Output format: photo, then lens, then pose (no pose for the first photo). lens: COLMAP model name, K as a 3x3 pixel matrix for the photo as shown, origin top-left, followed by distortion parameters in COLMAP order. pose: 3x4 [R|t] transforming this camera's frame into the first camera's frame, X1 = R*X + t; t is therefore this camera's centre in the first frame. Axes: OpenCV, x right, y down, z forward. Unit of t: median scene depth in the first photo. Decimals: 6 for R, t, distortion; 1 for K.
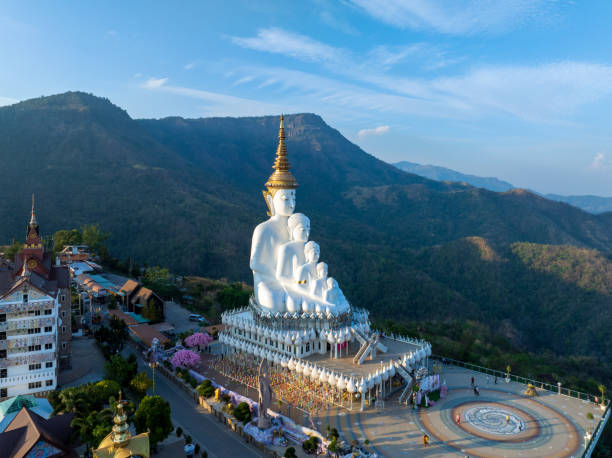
lens RADIAL K [[448.9, 0, 306.7], [0, 448.9, 192.7], [0, 0, 1]] dist [-0.039084, 0.001188]
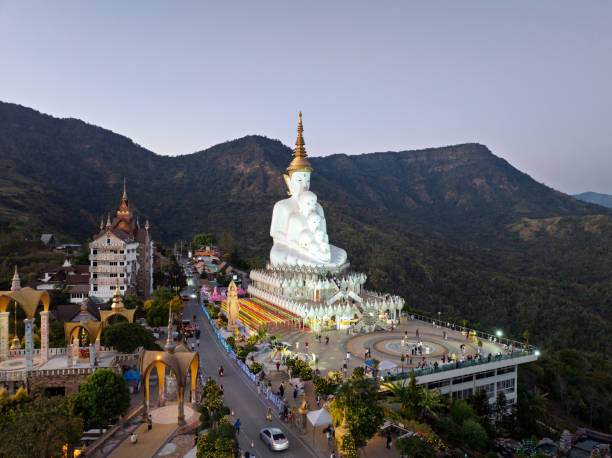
lens RADIAL K [[440.2, 0, 309.7], [0, 440.2, 228.1], [0, 0, 1]] dist [-0.040020, 0.001549]
pose [[0.932137, 0.005651, -0.362061, 0.046052], [-0.005835, 0.999983, 0.000586, 0.016010], [0.362058, 0.001566, 0.932154, -0.012062]]
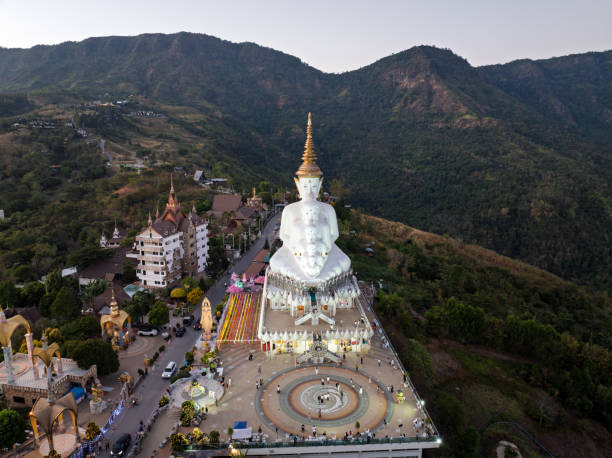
lens RADIAL K [[435.6, 0, 306.8], [0, 435.6, 226.8], [0, 0, 1]] dist [-0.039548, 0.004008]
pose [[0.718359, 0.142037, -0.681018, 0.086609], [-0.003039, 0.979566, 0.201098, -0.012876], [0.695666, -0.142391, 0.704112, 0.017097]]
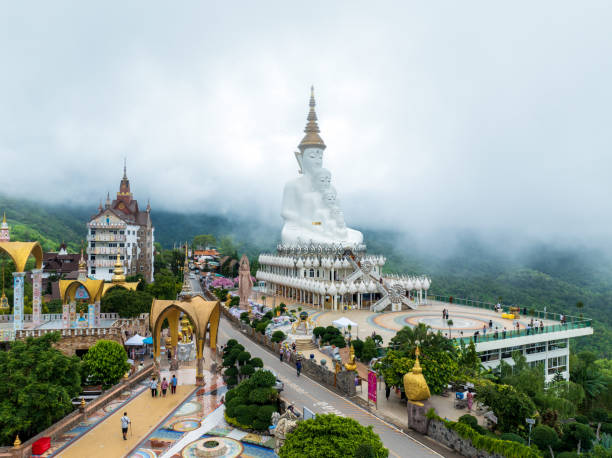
lens RADIAL K [[441.3, 0, 301.1], [0, 441.3, 232.0], [0, 0, 1]] dist [-0.038693, 0.000761]
pose [[0.928931, -0.005345, -0.370214, 0.038018], [-0.003673, 0.999714, -0.023650, 0.025830], [0.370234, 0.023329, 0.928646, -0.005530]]
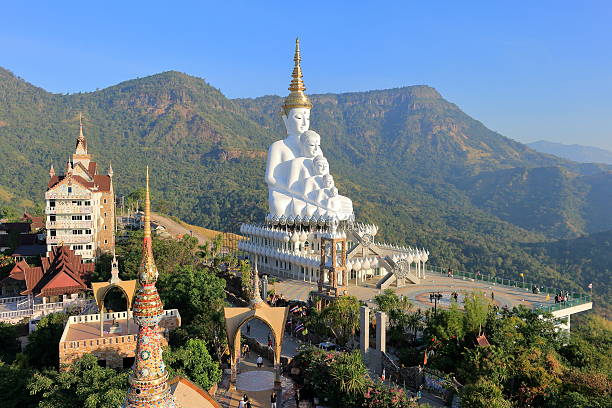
lens RADIAL K [[505.1, 0, 306.0], [0, 505.1, 204.0], [0, 0, 1]] dist [0.006695, 0.003079]
pose [[0.974087, 0.009052, -0.225993, 0.026790], [0.000890, 0.999038, 0.043853, 0.018317], [0.226173, -0.042918, 0.973141, -0.018391]]
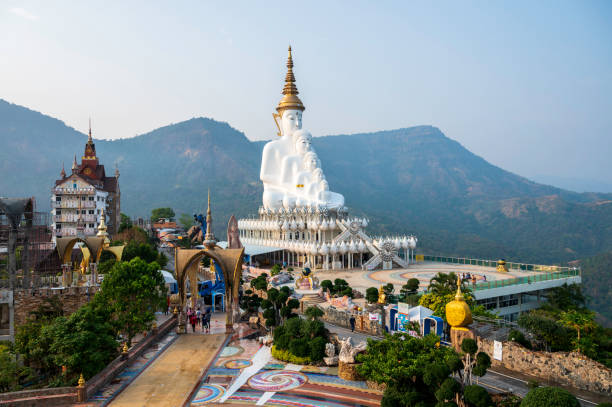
lens RADIAL K [[459.3, 0, 301.8], [0, 459.3, 204.3], [0, 0, 1]] dist [-0.004227, -0.003008]
pose [[0.962135, -0.022893, -0.271611, 0.031632], [0.015860, 0.999480, -0.028058, 0.028895], [0.272112, 0.022688, 0.961998, -0.010192]]
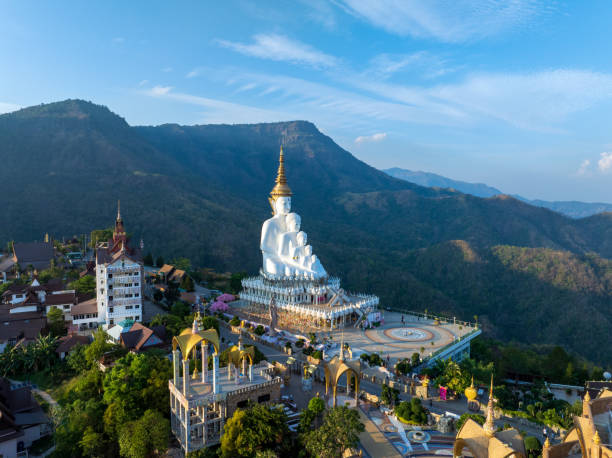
lens RADIAL K [[444.9, 0, 308.7], [0, 444.9, 212.1], [0, 0, 1]] dist [-0.035303, -0.000460]
pose [[0.999823, 0.000604, 0.018829, 0.000699], [-0.001190, 0.999514, 0.031137, -0.000296], [-0.018801, -0.031154, 0.999338, -0.052417]]
